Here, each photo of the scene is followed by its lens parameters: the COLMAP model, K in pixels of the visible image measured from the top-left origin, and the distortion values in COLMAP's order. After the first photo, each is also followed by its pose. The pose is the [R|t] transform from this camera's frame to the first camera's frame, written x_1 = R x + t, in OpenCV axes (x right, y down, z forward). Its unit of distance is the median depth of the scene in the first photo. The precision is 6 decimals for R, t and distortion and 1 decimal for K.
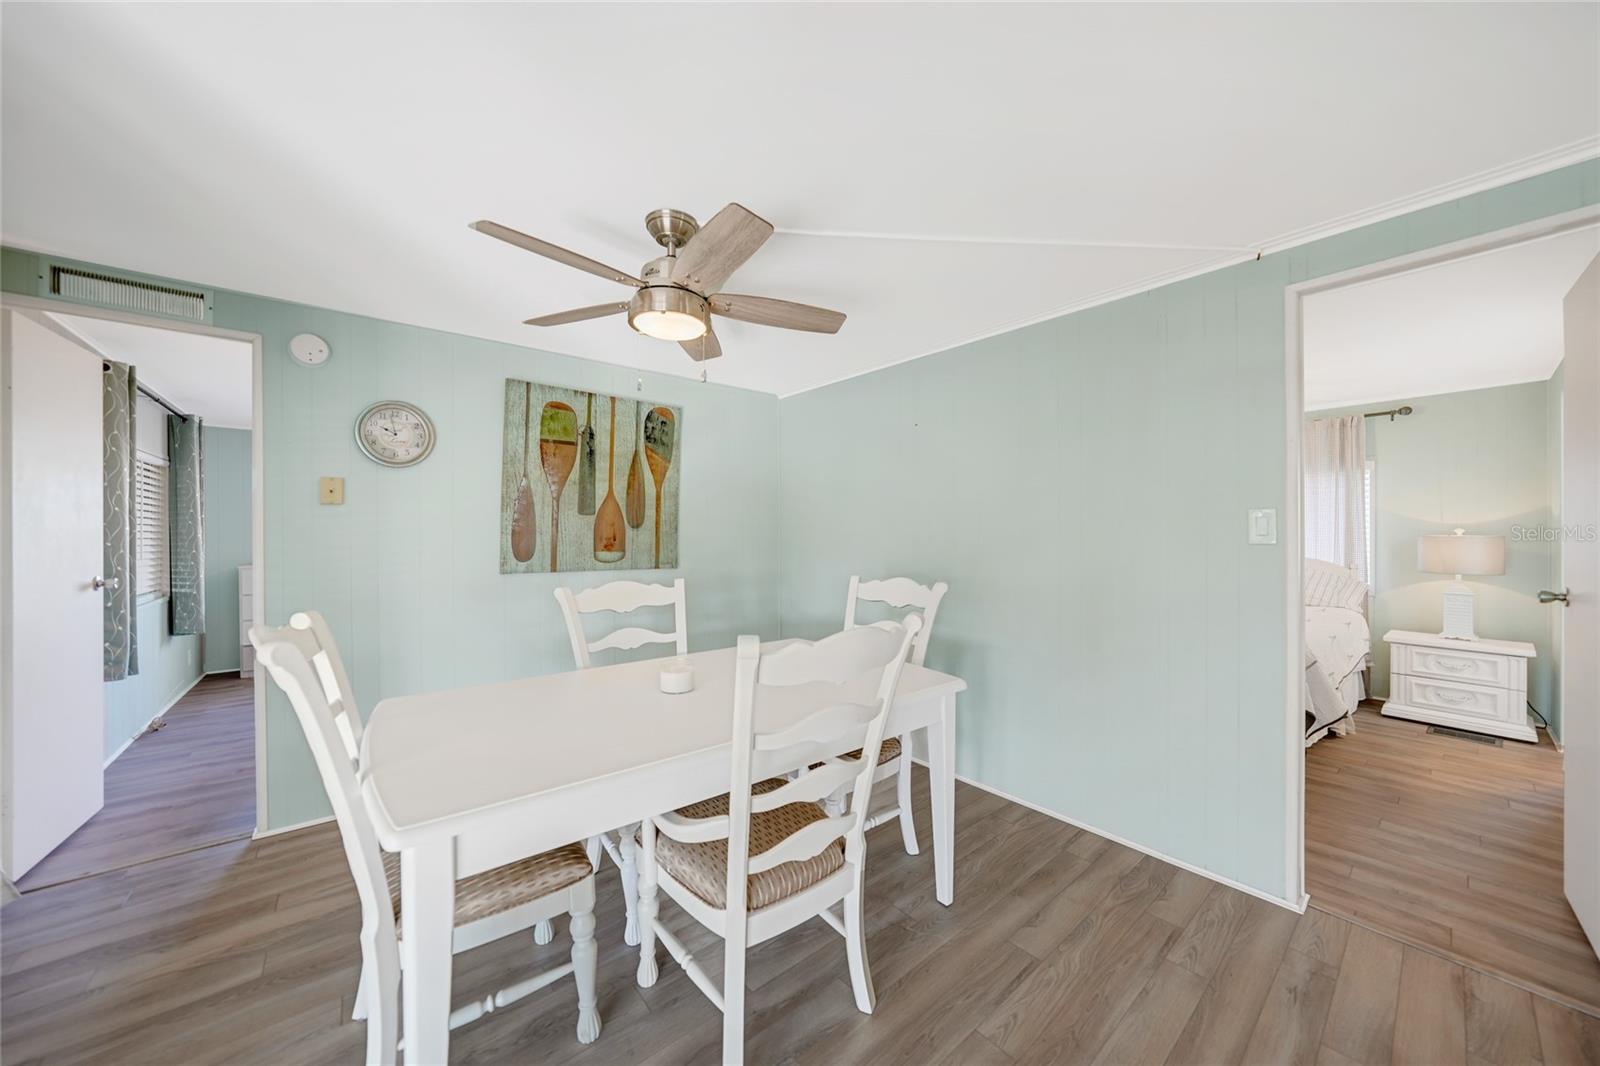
lens RADIAL K [[557.4, 0, 808.3], [0, 557.4, 534.5], [0, 0, 1]] dist [-0.015867, 0.001887]
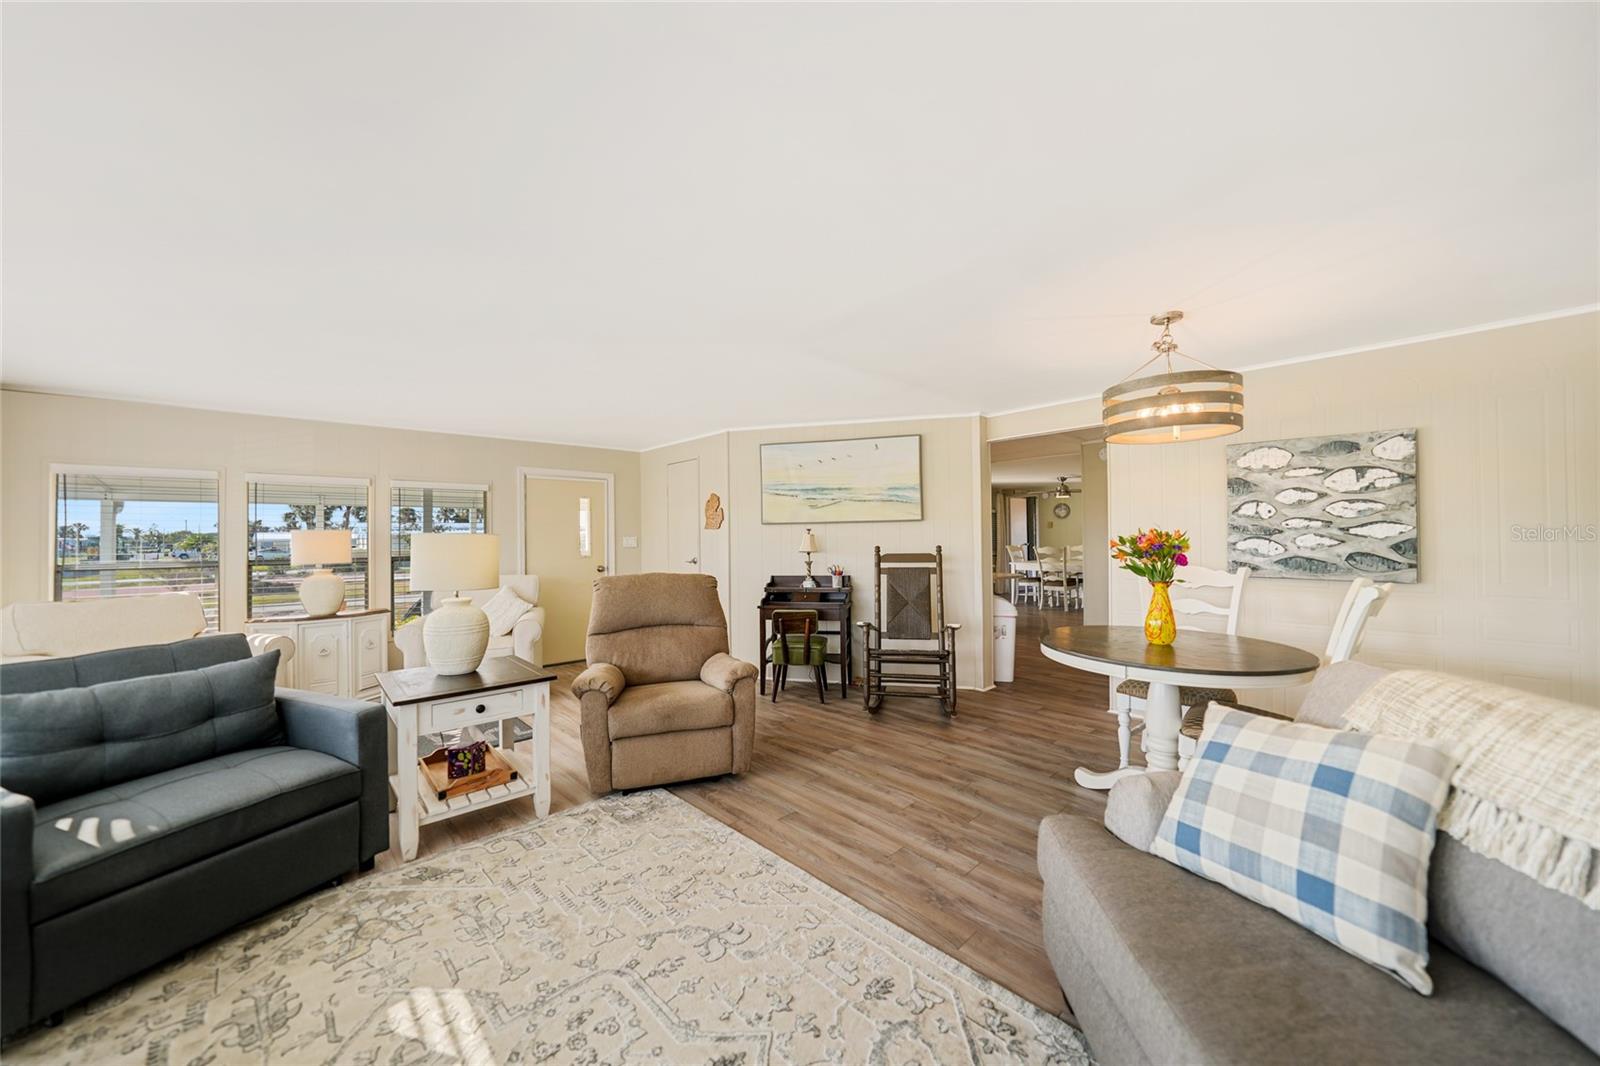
lens RADIAL K [[557.4, 0, 810.1], [0, 557.4, 528.8], [0, 0, 1]] dist [-0.015867, 0.001887]
pose [[0.088147, -0.011679, -0.996039, 2.940893], [0.007019, 0.999914, -0.011103, -0.006300], [0.996083, -0.006013, 0.088222, -1.167146]]
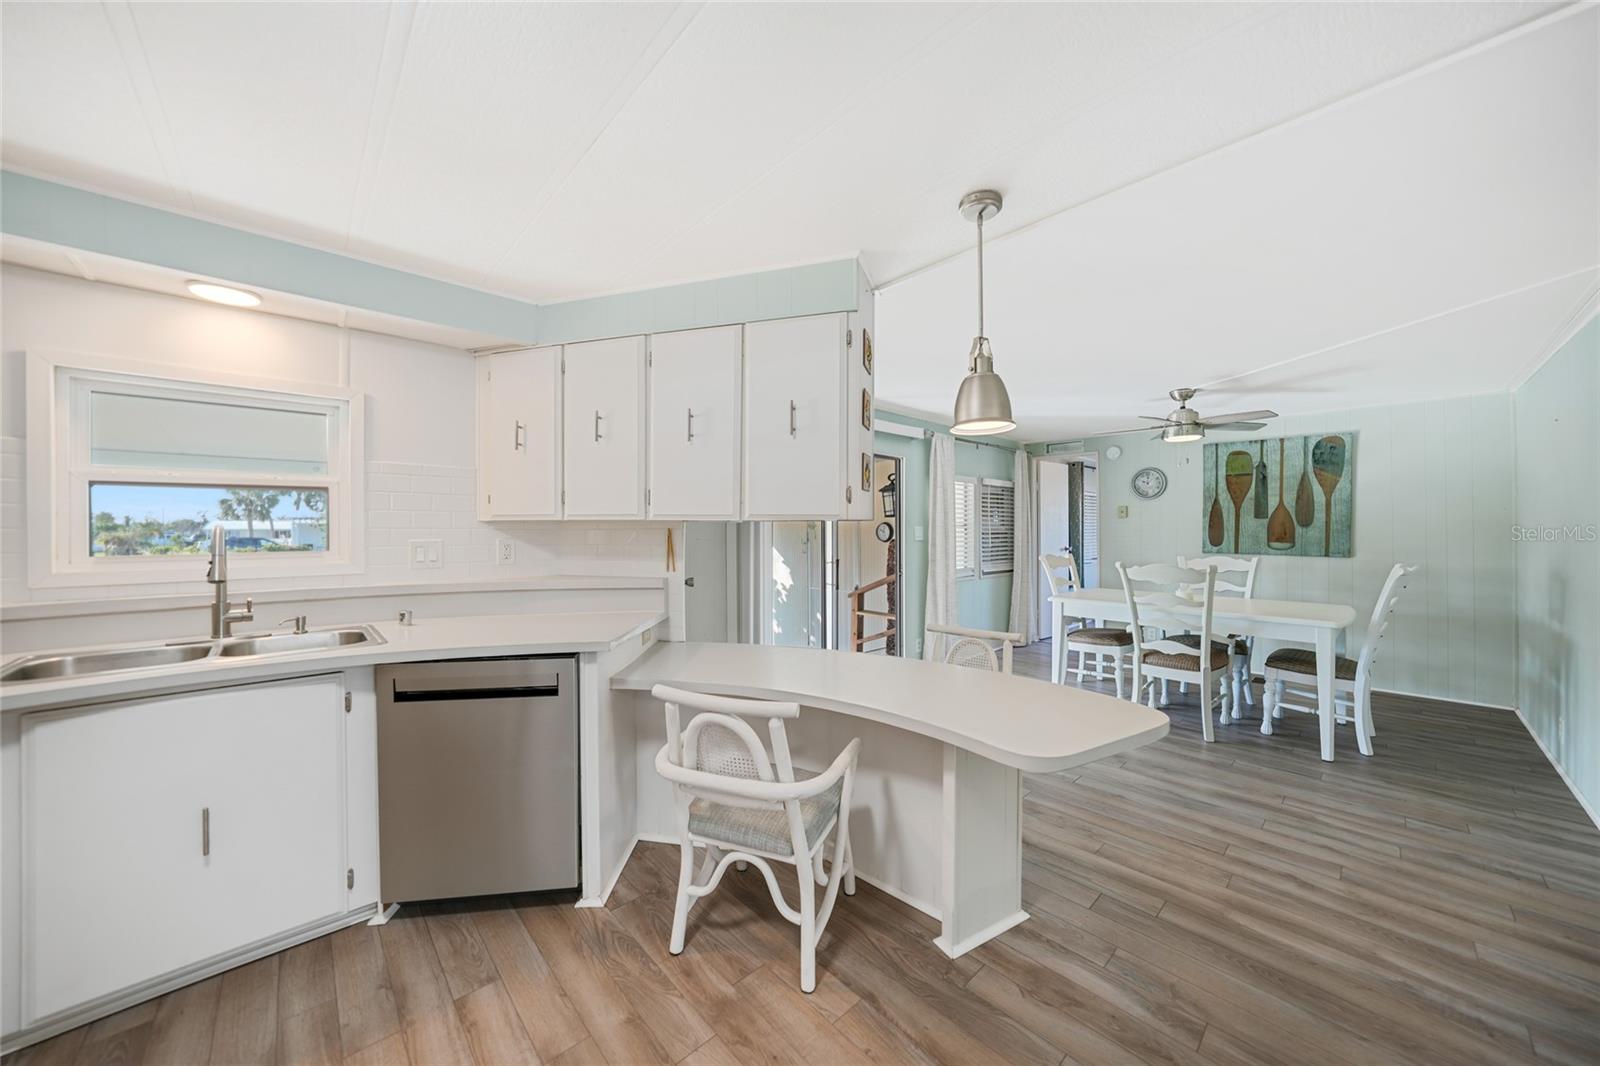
lens RADIAL K [[557.4, 0, 816.6], [0, 557.4, 531.2], [0, 0, 1]] dist [-0.015867, 0.001887]
pose [[0.084708, 0.003361, -0.996400, 1.084138], [-0.003106, 0.999990, 0.003109, -0.000370], [0.996401, 0.002832, 0.084718, -0.389473]]
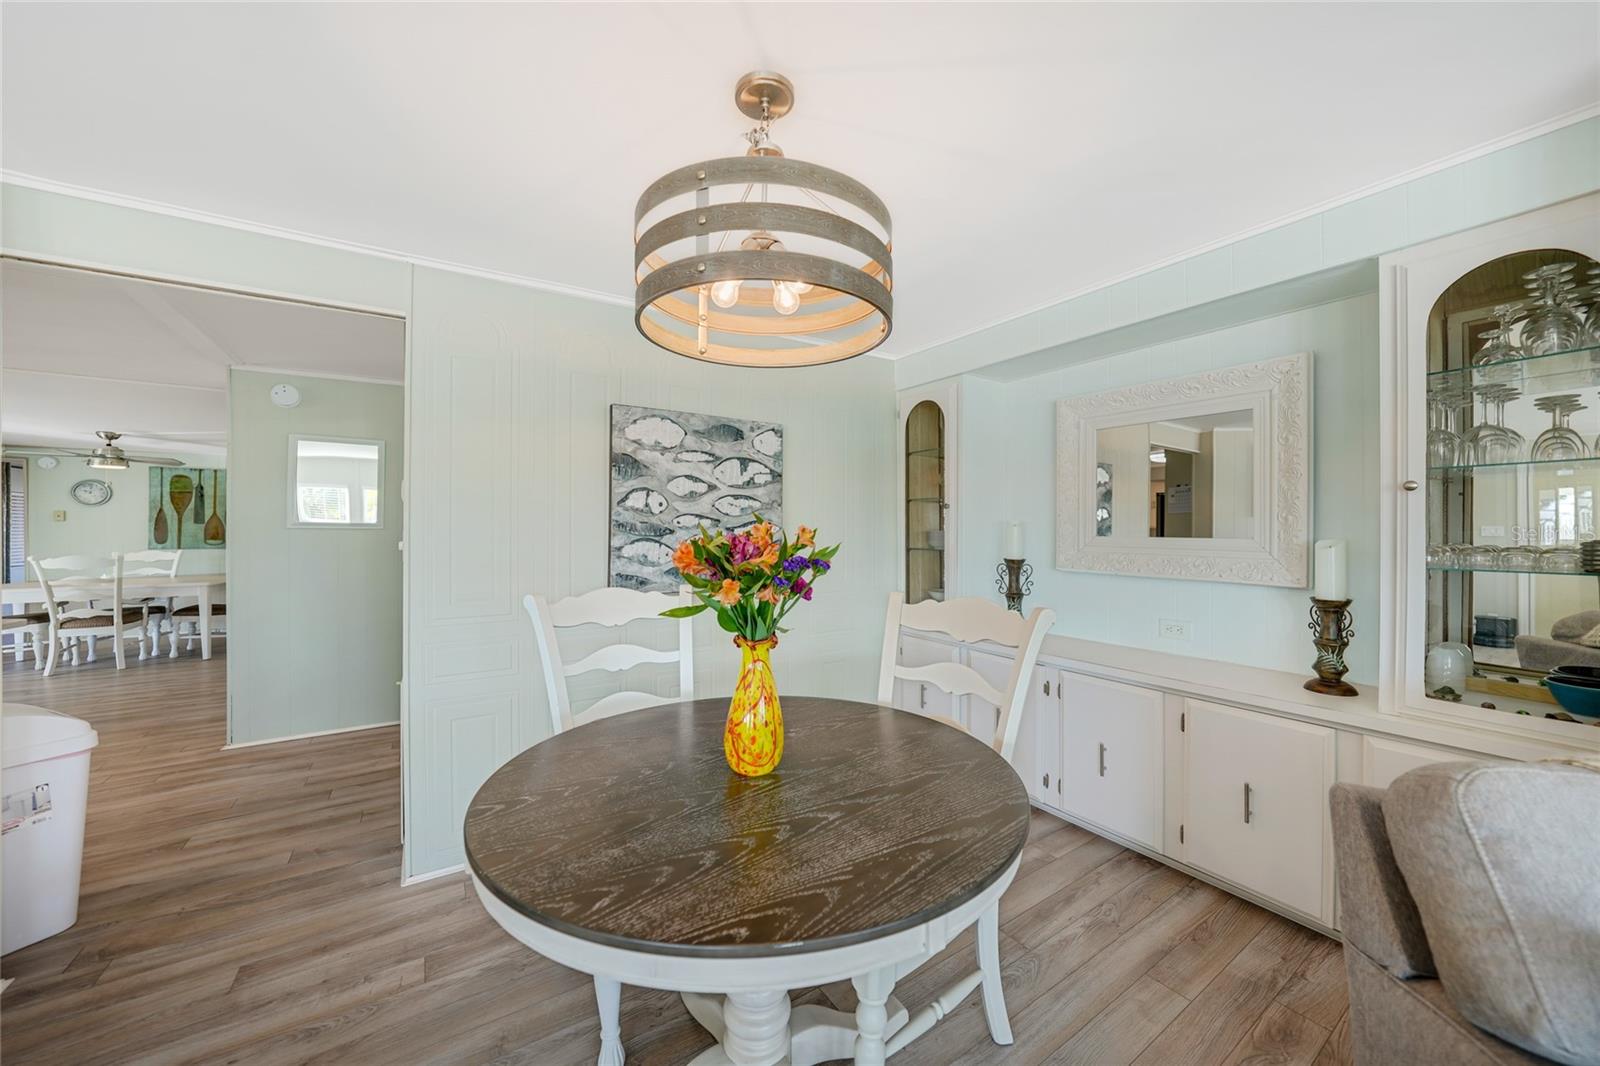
lens RADIAL K [[557.4, 0, 800.3], [0, 557.4, 527.8], [0, 0, 1]] dist [-0.015867, 0.001887]
pose [[0.995089, 0.000224, -0.098987, 2.300434], [-0.000928, 0.999975, -0.007071, -0.006232], [0.098983, 0.007128, 0.995064, -0.980372]]
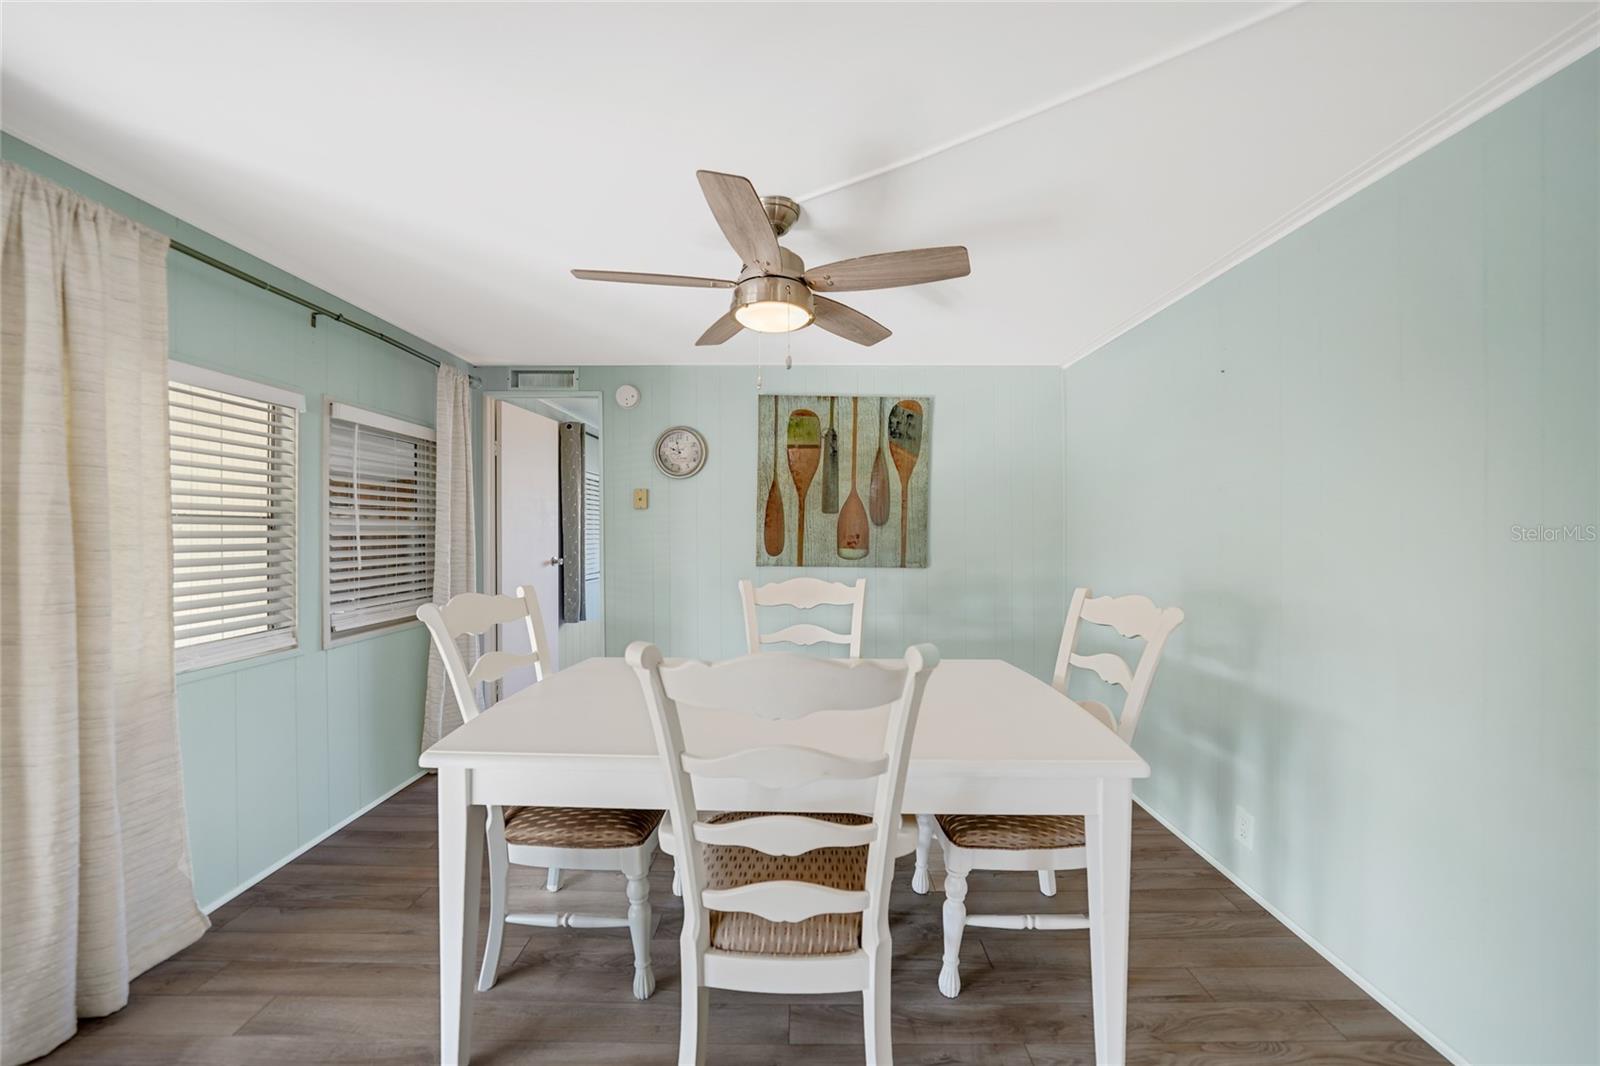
lens RADIAL K [[557.4, 0, 799.9], [0, 557.4, 529.2], [0, 0, 1]] dist [-0.015867, 0.001887]
pose [[0.766461, -0.000637, -0.642291, 0.241754], [-0.004544, 0.999969, -0.006414, 0.001919], [0.642275, 0.007835, 0.766434, 0.165897]]
